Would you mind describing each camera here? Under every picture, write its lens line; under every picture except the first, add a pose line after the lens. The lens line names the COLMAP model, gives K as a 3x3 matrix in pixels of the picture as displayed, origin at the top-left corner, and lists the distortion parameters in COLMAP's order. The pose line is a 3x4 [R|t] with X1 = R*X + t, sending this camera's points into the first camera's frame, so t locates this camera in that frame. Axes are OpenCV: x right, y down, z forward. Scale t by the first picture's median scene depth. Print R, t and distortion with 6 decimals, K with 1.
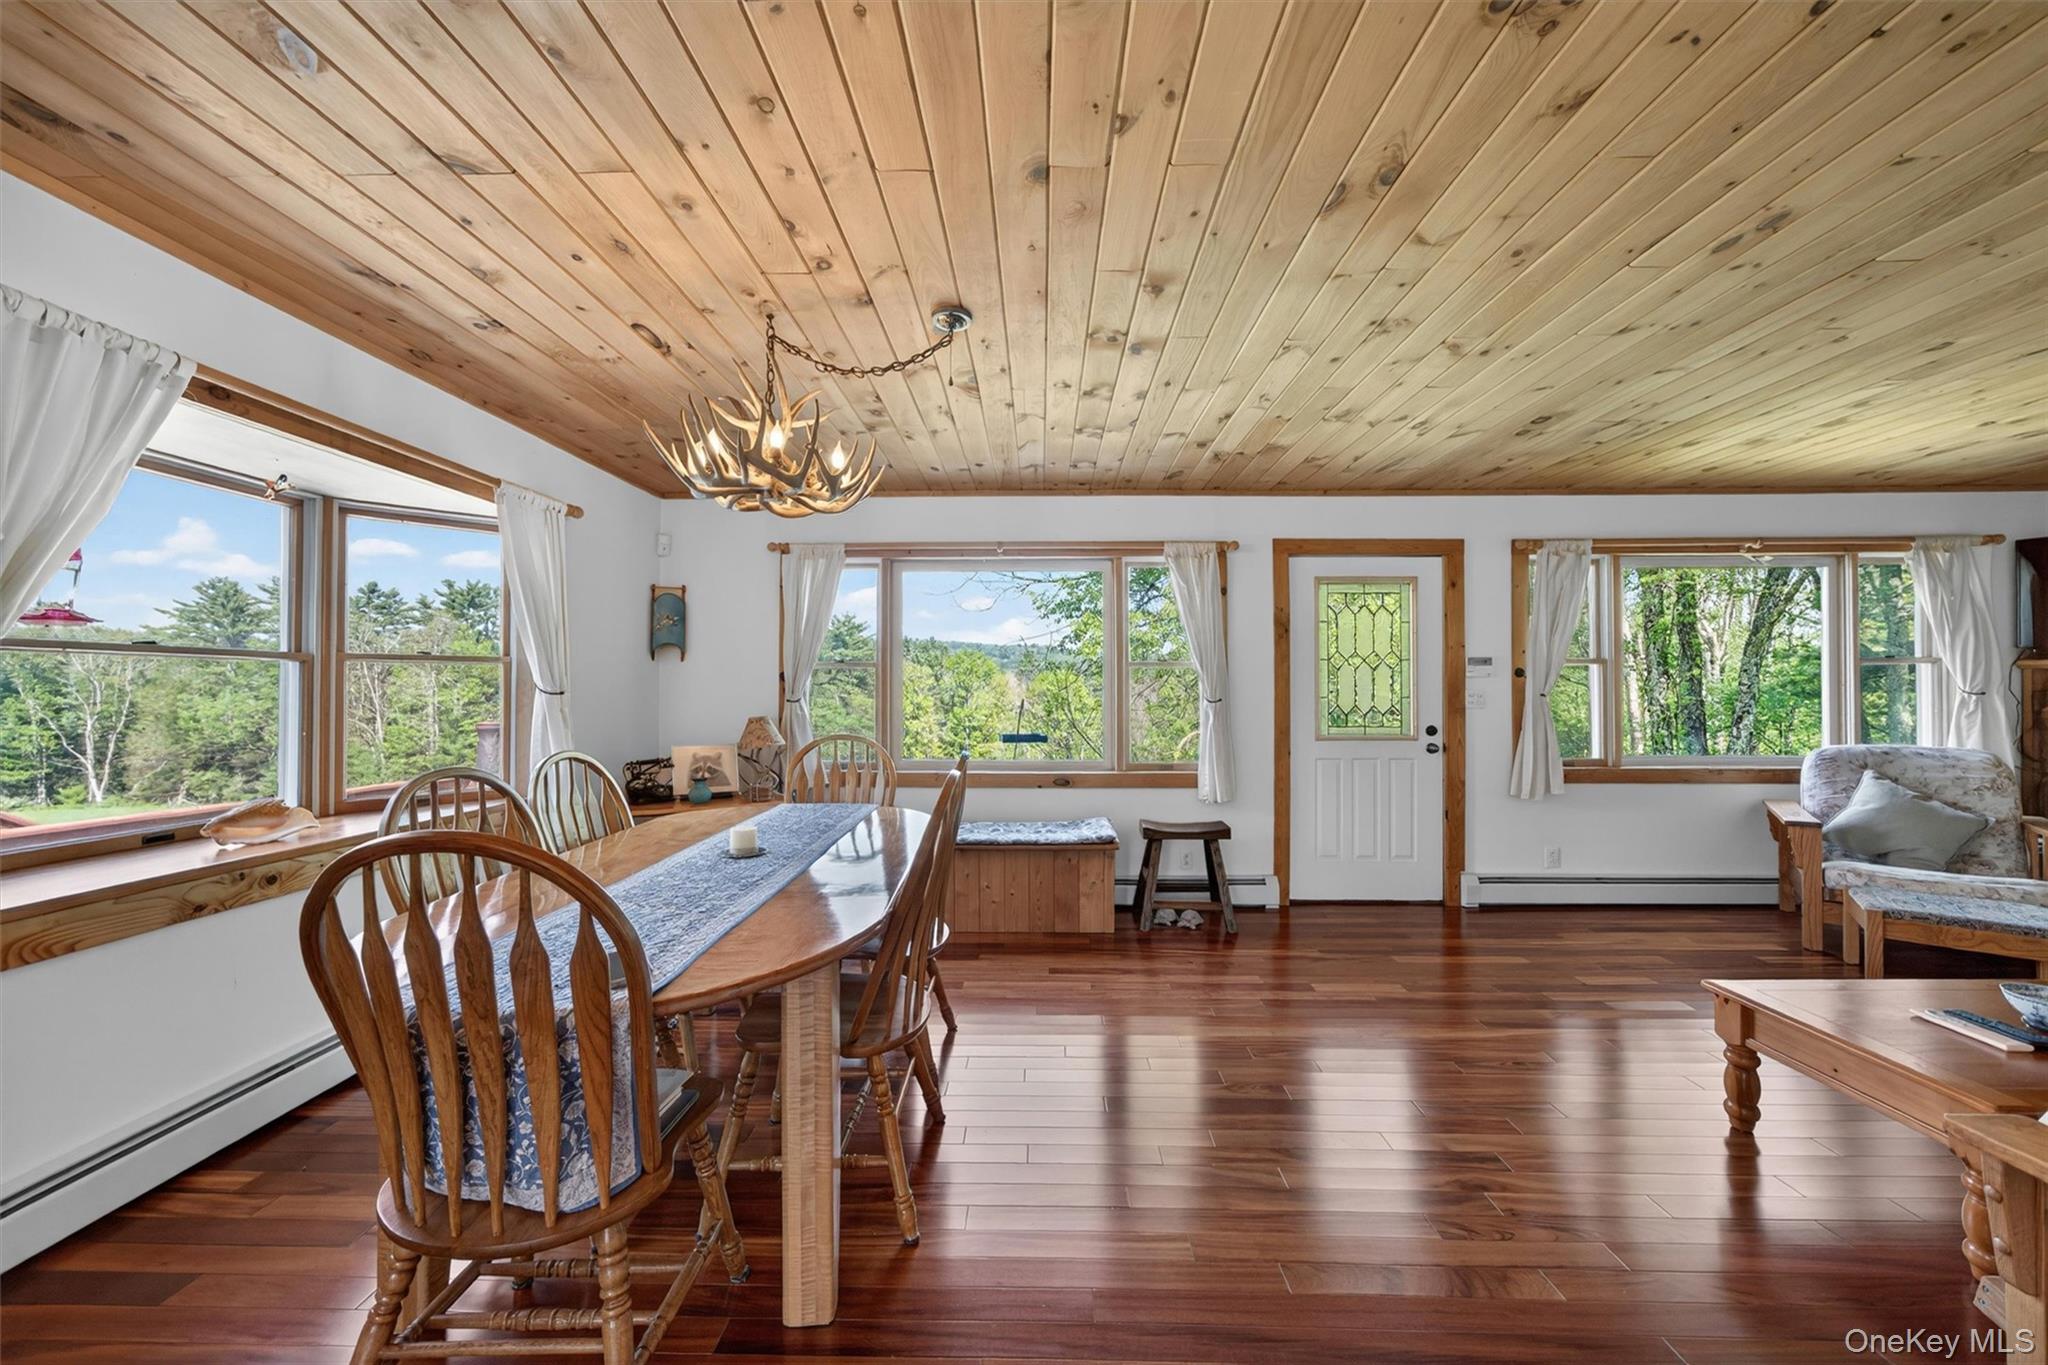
lens RADIAL K [[755.1, 0, 1024.0], [0, 755.1, 682.5], [0, 0, 1]] dist [-0.006483, 0.000180]
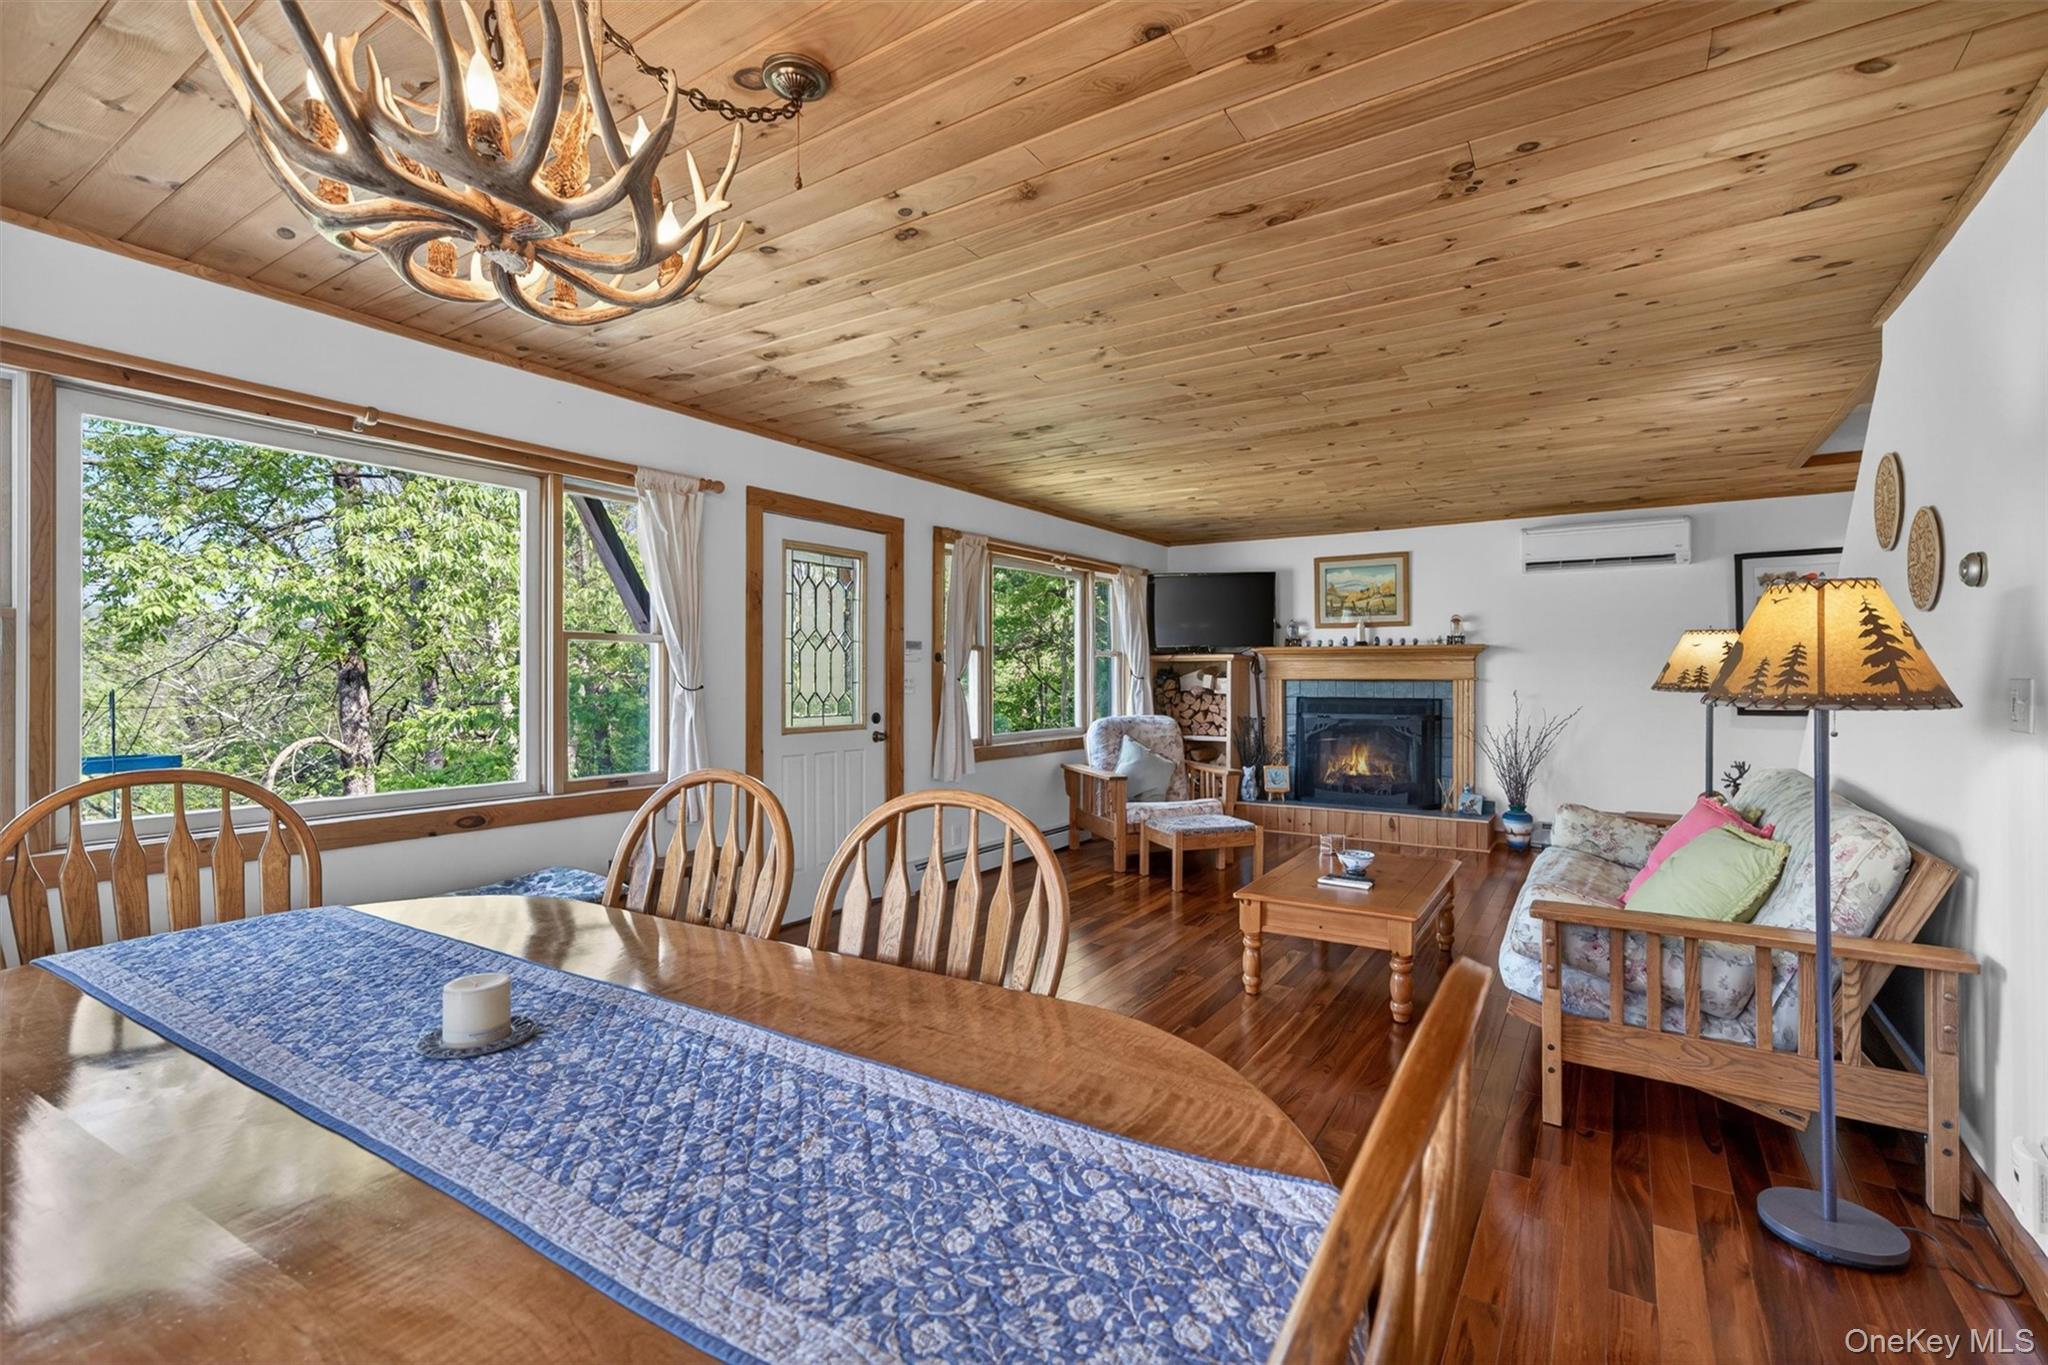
lens RADIAL K [[934.7, 0, 1005.7], [0, 934.7, 670.5], [0, 0, 1]] dist [-0.000745, 0.000019]
pose [[0.544848, 0.005702, 0.838515, -0.355350], [-0.013363, 0.999909, 0.001883, 0.000347], [-0.838428, -0.012231, 0.544875, 0.231022]]
